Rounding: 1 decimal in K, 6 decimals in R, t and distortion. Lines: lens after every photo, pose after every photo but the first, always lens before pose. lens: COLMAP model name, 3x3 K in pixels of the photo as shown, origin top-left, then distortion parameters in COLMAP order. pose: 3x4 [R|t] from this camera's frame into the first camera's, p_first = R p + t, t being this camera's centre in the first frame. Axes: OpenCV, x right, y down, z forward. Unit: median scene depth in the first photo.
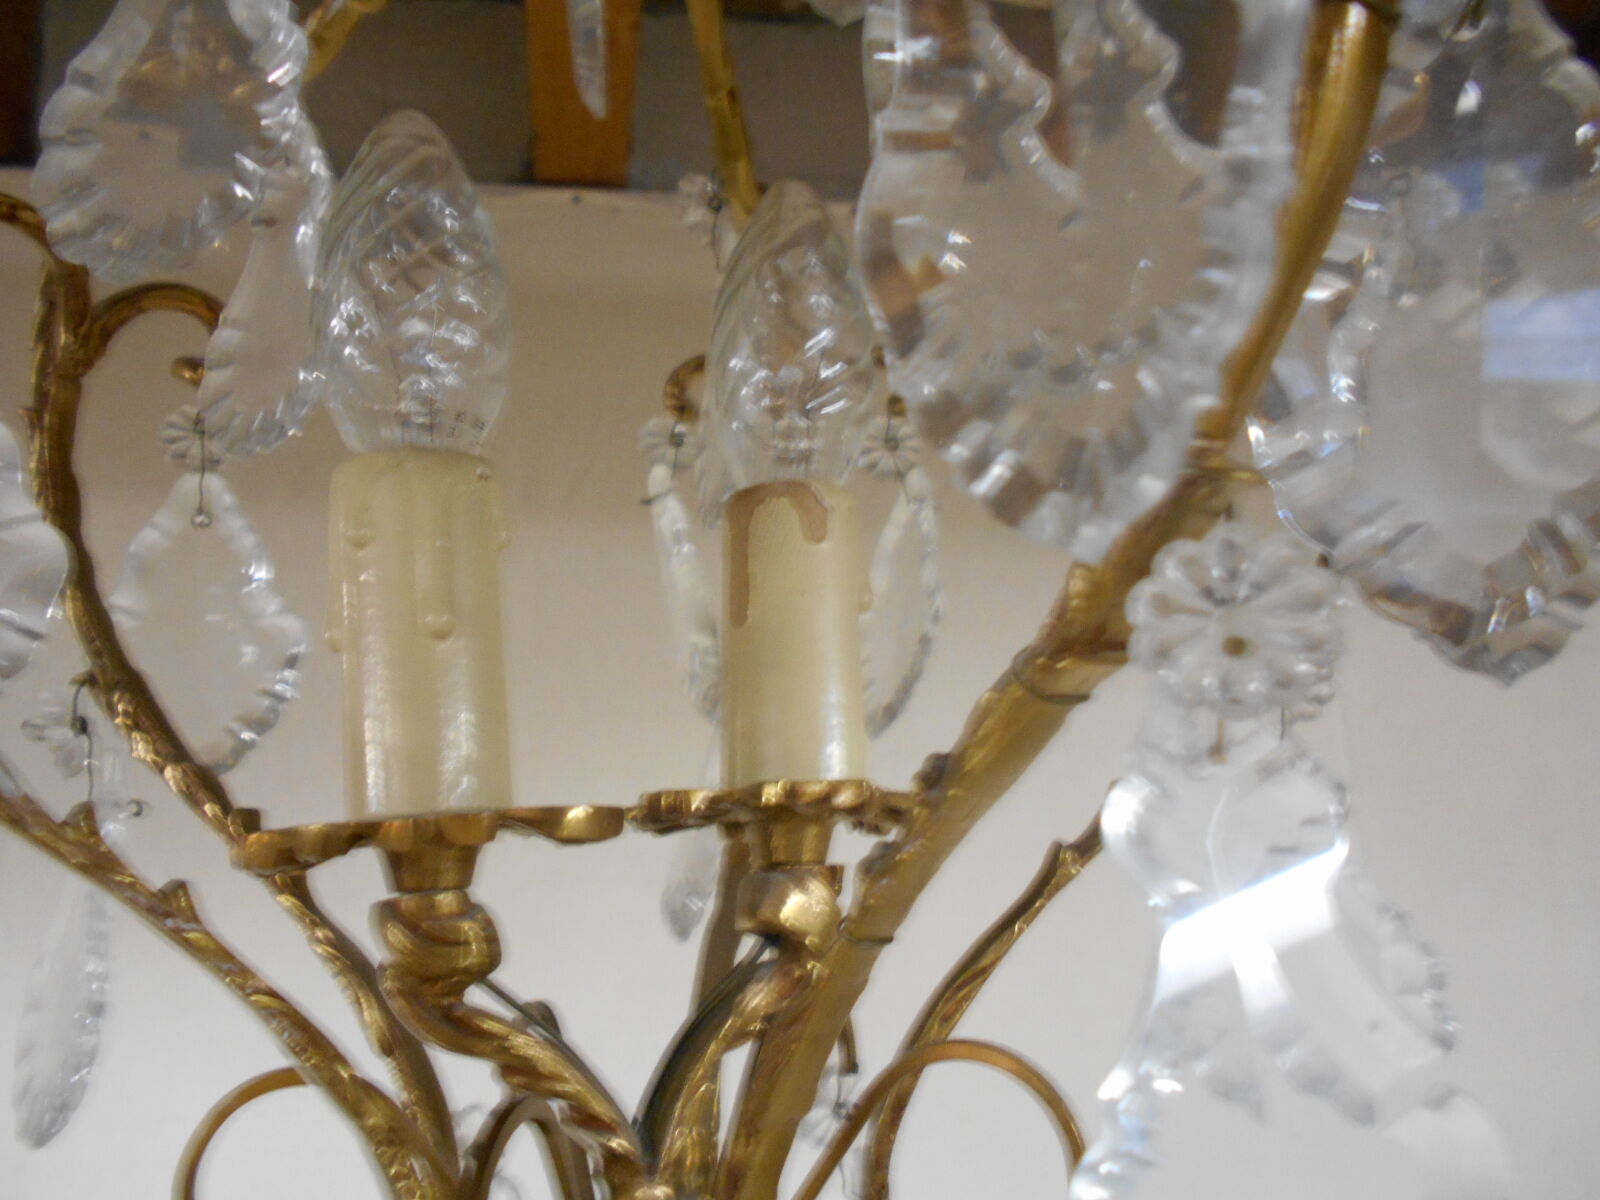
lens RADIAL K [[1233.3, 0, 728.2], [0, 1233.3, 598.7], [0, 0, 1]] dist [-0.005377, -0.001861]
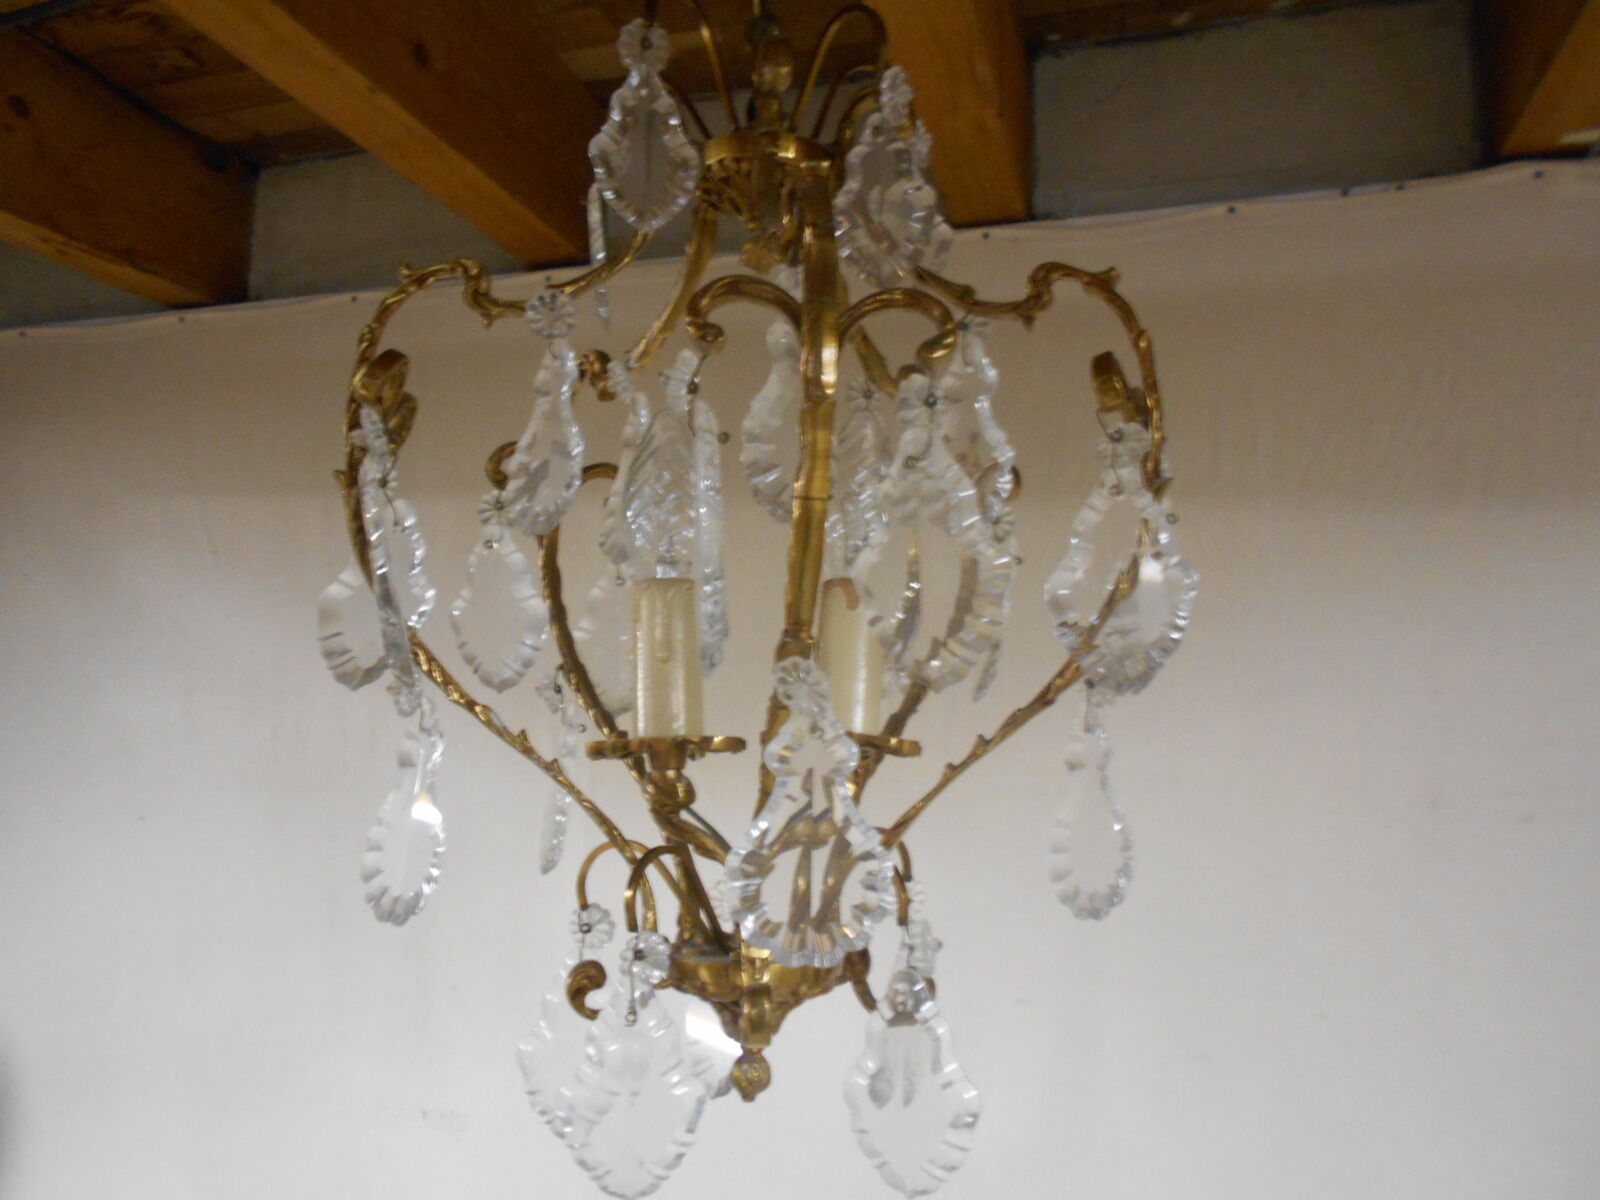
lens RADIAL K [[1241.3, 0, 793.1], [0, 1241.3, 583.1], [0, 0, 1]] dist [0.000038, 0.004954]
pose [[0.915128, -0.011587, -0.402996, 0.794744], [0.032770, 0.998417, 0.045707, -0.183985], [0.401828, -0.055034, 0.914060, -0.885197]]
